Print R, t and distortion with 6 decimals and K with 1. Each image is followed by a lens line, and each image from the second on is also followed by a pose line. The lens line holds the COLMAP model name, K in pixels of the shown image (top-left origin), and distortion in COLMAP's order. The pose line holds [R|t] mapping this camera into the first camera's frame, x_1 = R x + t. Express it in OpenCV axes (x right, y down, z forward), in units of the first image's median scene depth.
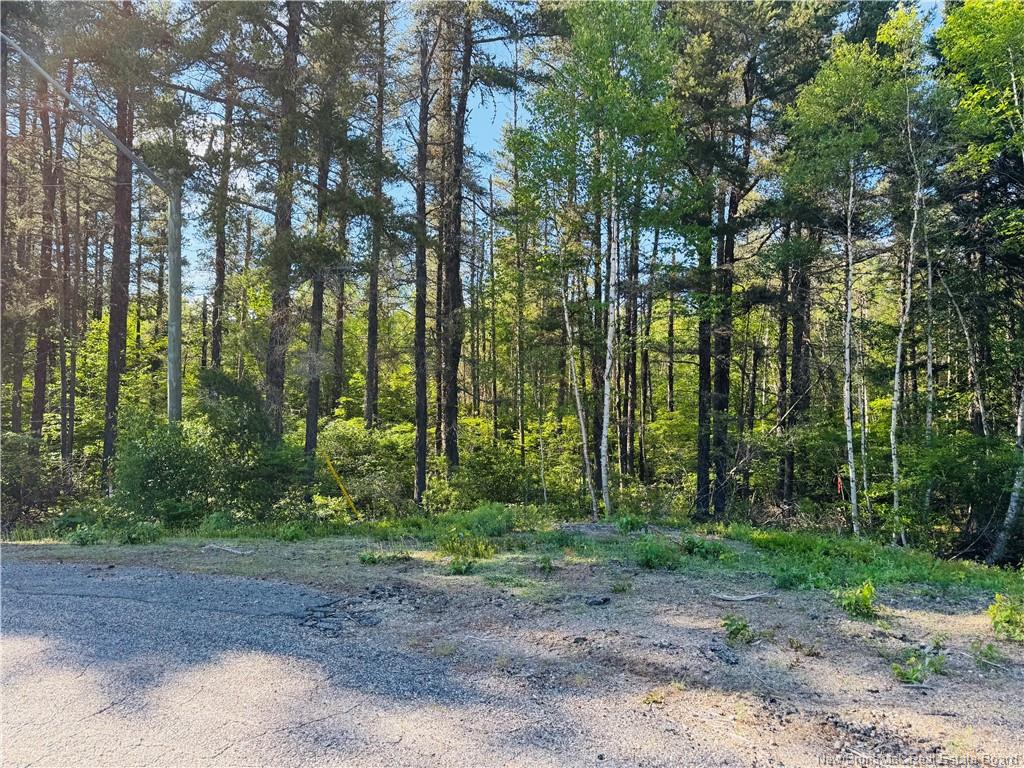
lens RADIAL K [[723.3, 0, 502.1], [0, 723.3, 384.5], [0, 0, 1]] dist [0.022607, -0.016622]
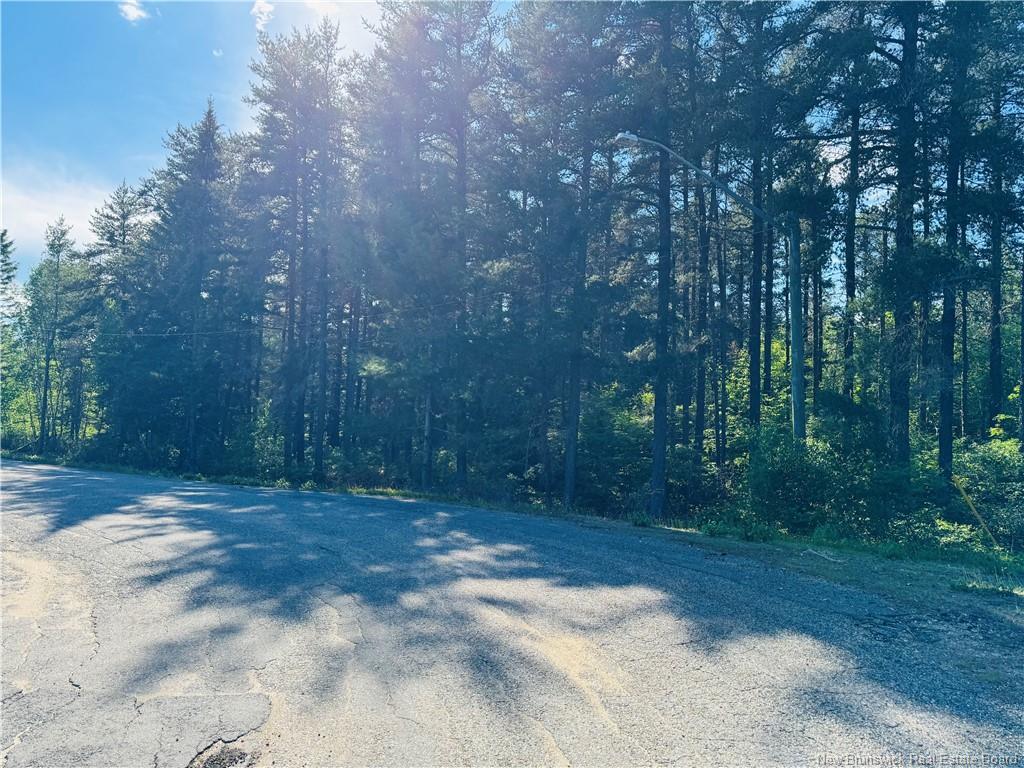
lens RADIAL K [[723.3, 0, 509.4], [0, 723.3, 385.7], [0, 0, 1]] dist [0.022607, -0.016622]
pose [[0.659141, -0.033239, -0.751285, 0.093002], [0.017381, 0.999429, -0.028968, -0.005306], [0.751819, 0.006035, 0.659342, -0.057139]]
